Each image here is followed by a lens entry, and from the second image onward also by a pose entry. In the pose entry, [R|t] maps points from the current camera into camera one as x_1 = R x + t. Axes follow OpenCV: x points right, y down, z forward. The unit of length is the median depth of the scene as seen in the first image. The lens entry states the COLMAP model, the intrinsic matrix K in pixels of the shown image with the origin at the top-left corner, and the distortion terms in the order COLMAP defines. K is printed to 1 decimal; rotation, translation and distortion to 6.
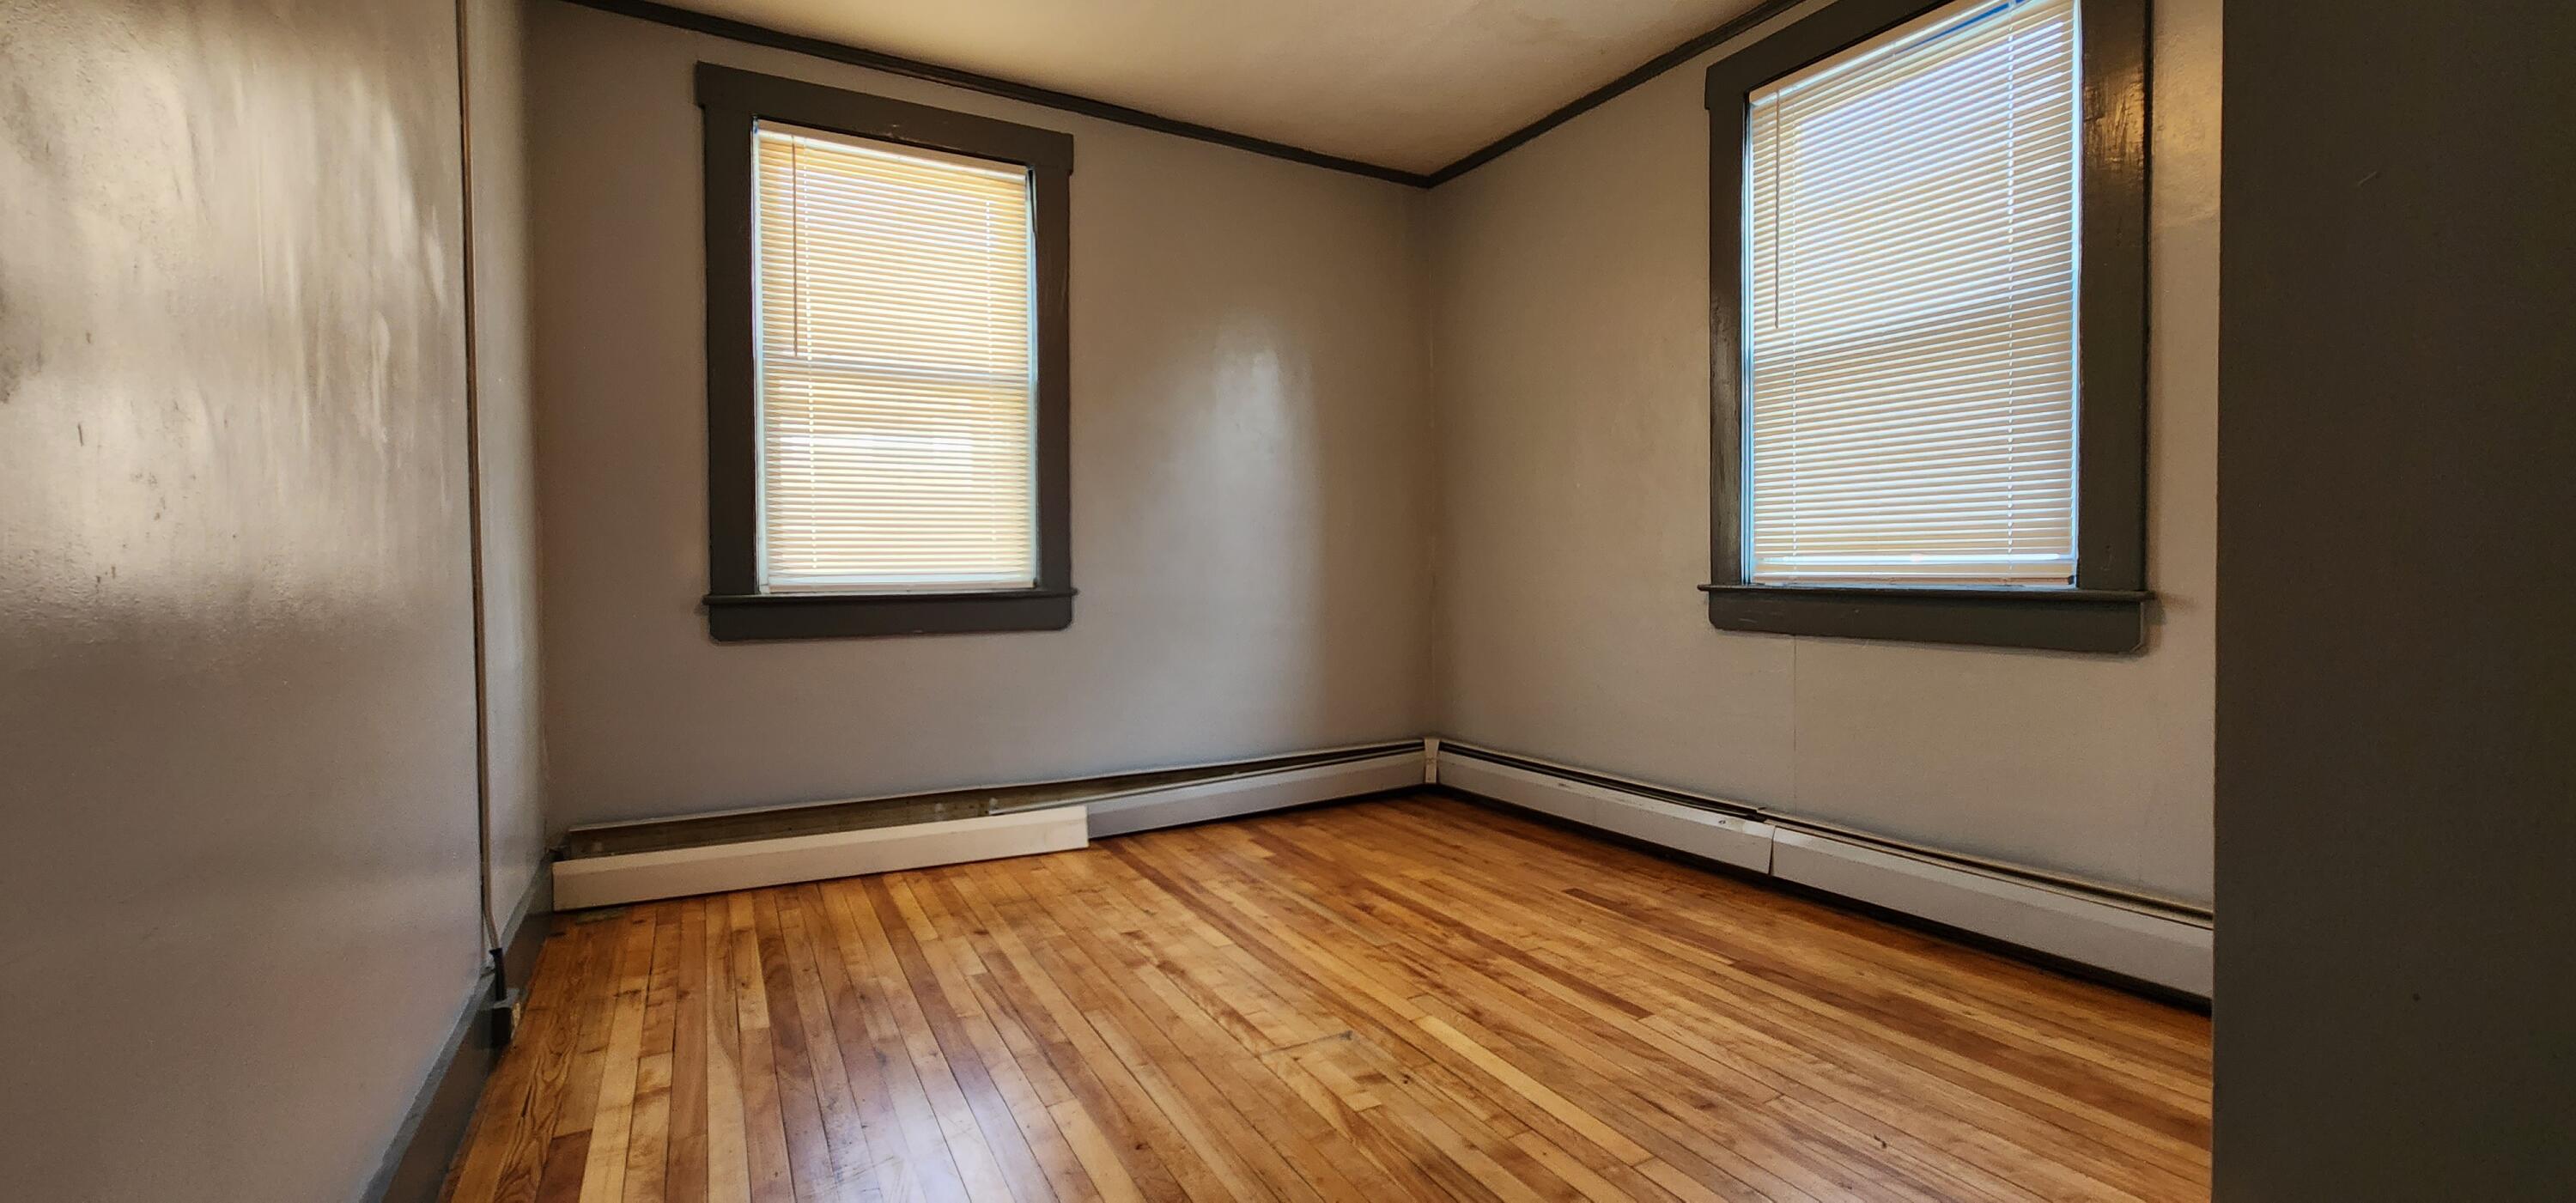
lens RADIAL K [[1054.9, 0, 1286.7], [0, 1054.9, 595.7], [0, 0, 1]] dist [-0.002940, -0.000423]
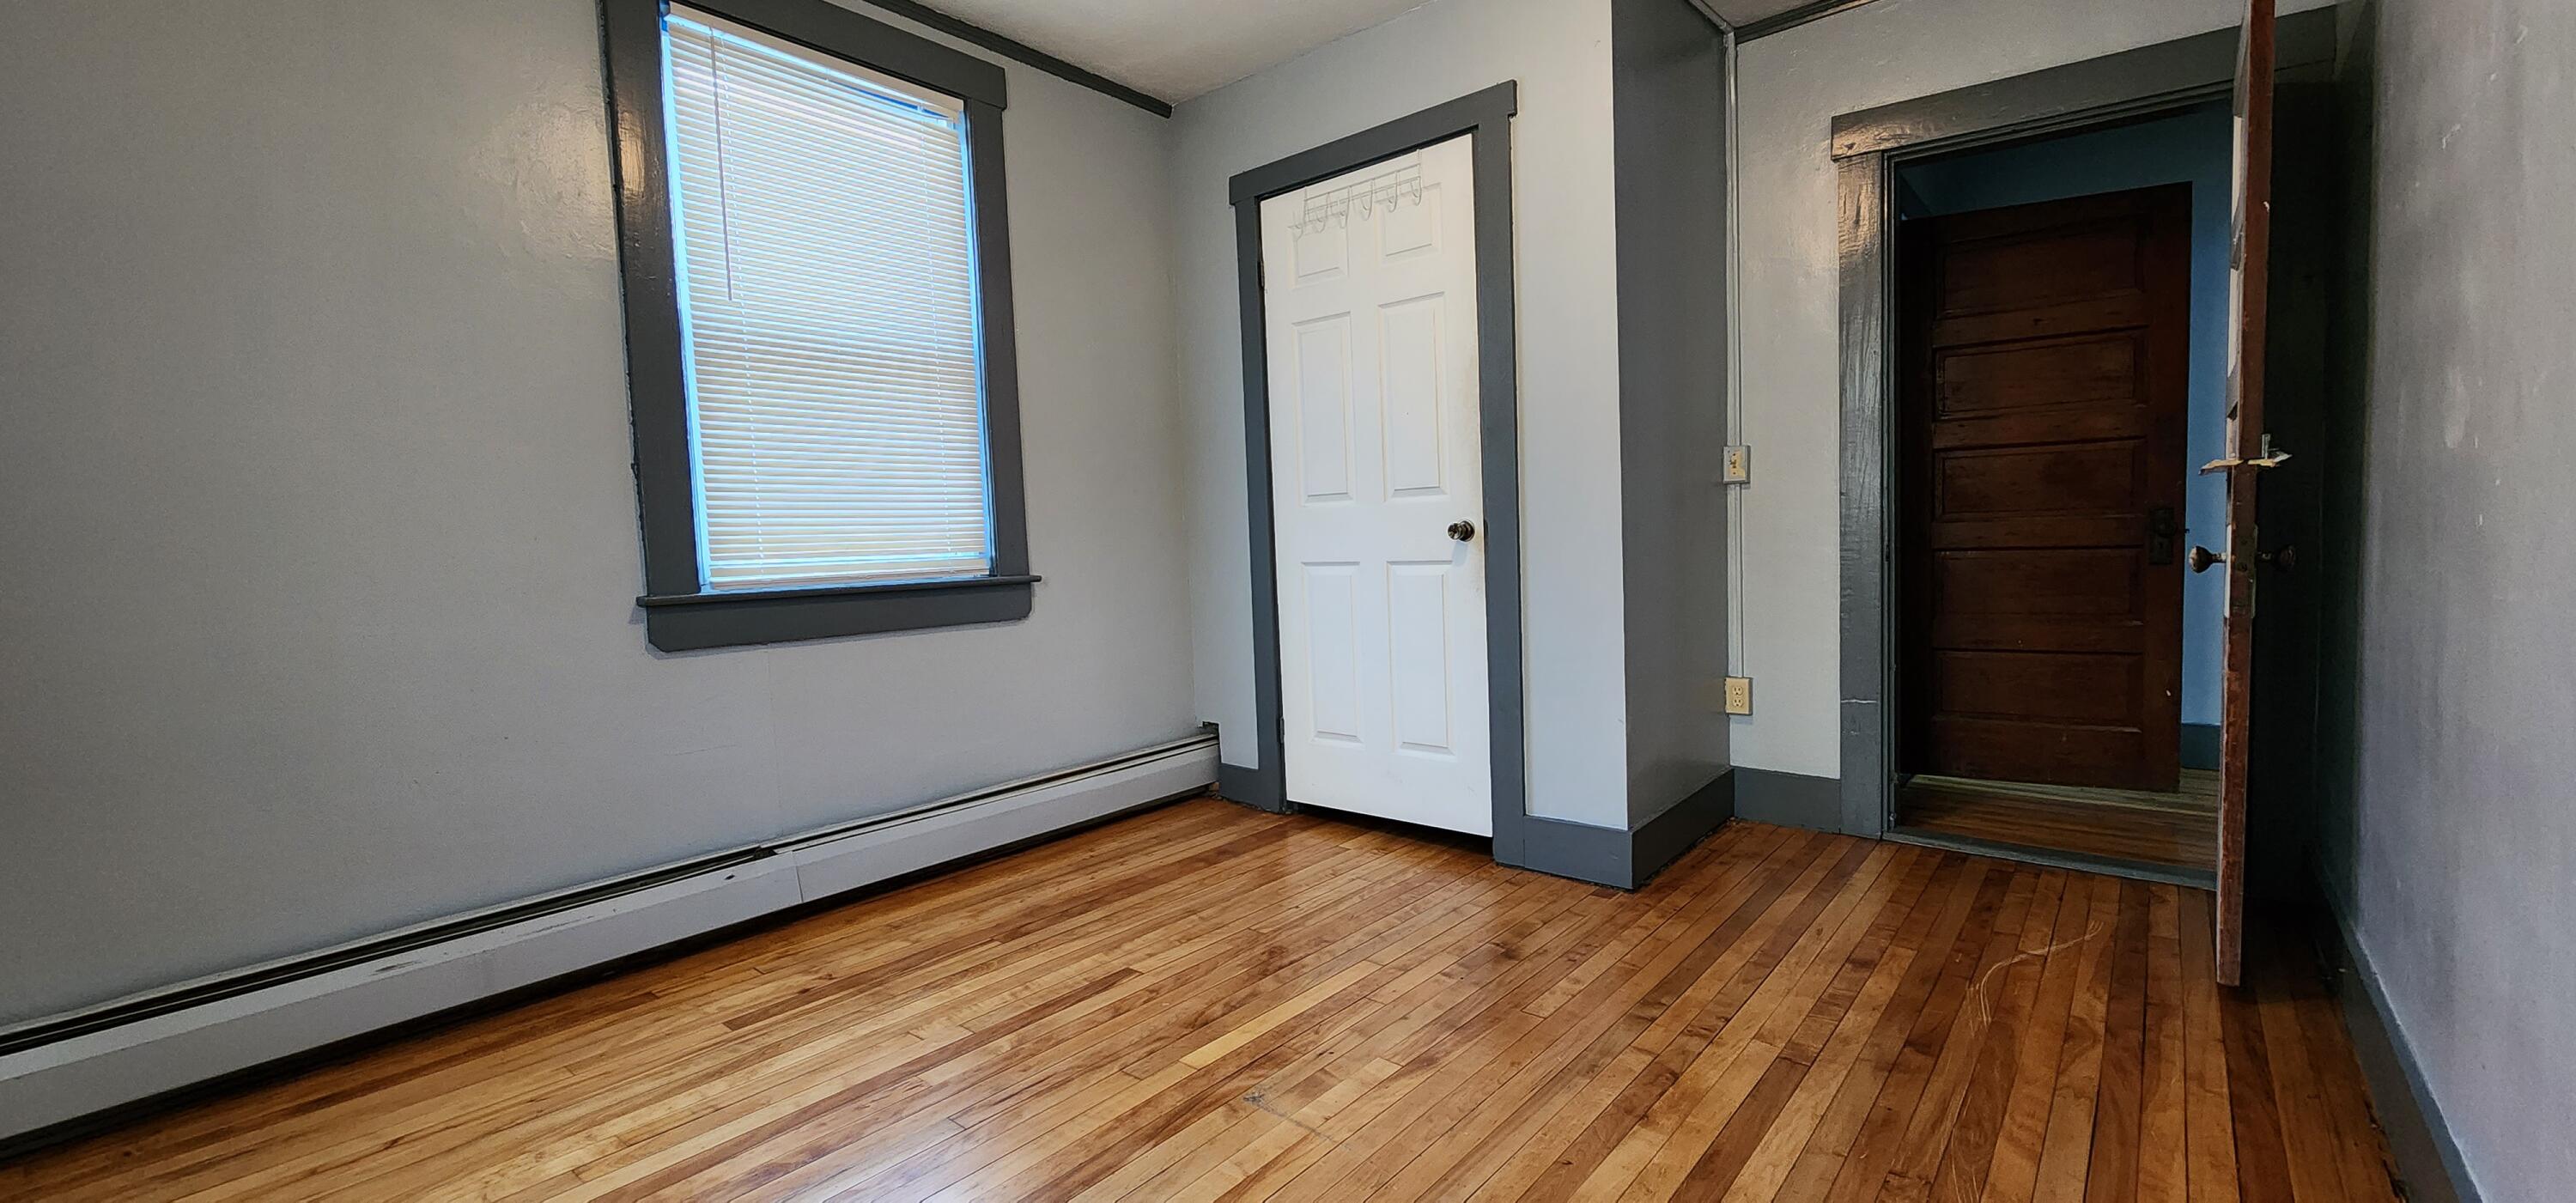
lens RADIAL K [[1054.9, 0, 1286.7], [0, 1054.9, 595.7], [0, 0, 1]] dist [-0.002940, -0.000423]
pose [[-0.359089, -0.032580, 0.932735, -0.627568], [0.063217, 0.996246, 0.059136, -0.035129], [-0.931160, 0.080200, -0.355681, 1.056529]]
